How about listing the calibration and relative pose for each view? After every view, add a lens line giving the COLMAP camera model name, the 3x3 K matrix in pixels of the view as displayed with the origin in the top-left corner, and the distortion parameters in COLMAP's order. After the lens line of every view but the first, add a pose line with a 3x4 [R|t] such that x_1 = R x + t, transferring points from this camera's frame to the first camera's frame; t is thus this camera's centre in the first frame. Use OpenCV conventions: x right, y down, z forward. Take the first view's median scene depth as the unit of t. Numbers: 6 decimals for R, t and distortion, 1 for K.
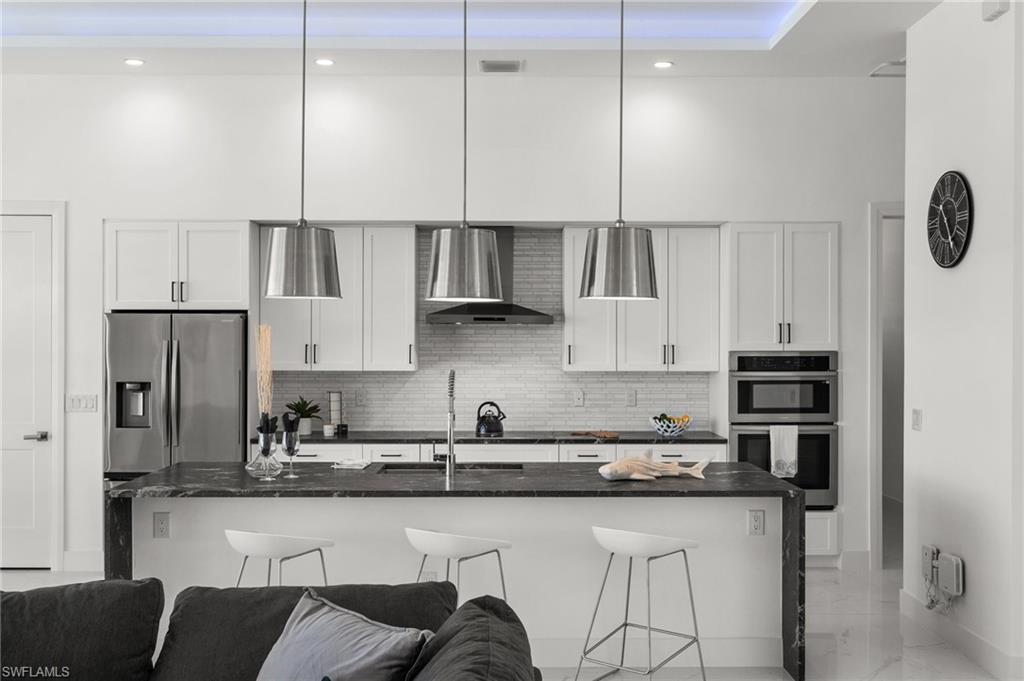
lens RADIAL K [[1035.4, 0, 512.0], [0, 1035.4, 340.5], [0, 0, 1]] dist [-0.017698, -0.001358]
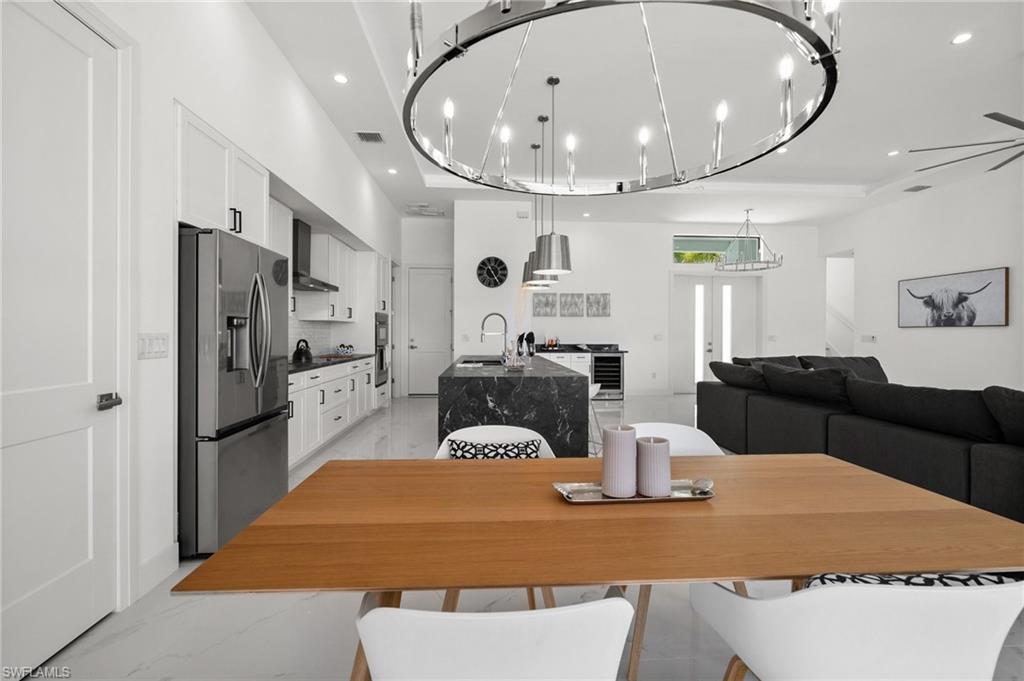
lens RADIAL K [[452.5, 0, 512.0], [0, 452.5, 340.5], [0, 0, 1]] dist [0.001942, -0.000649]
pose [[-0.044198, -0.016704, 0.998883, -0.726927], [-0.007288, 0.999839, 0.016397, 0.049572], [-0.998996, -0.006555, -0.044313, 0.762221]]
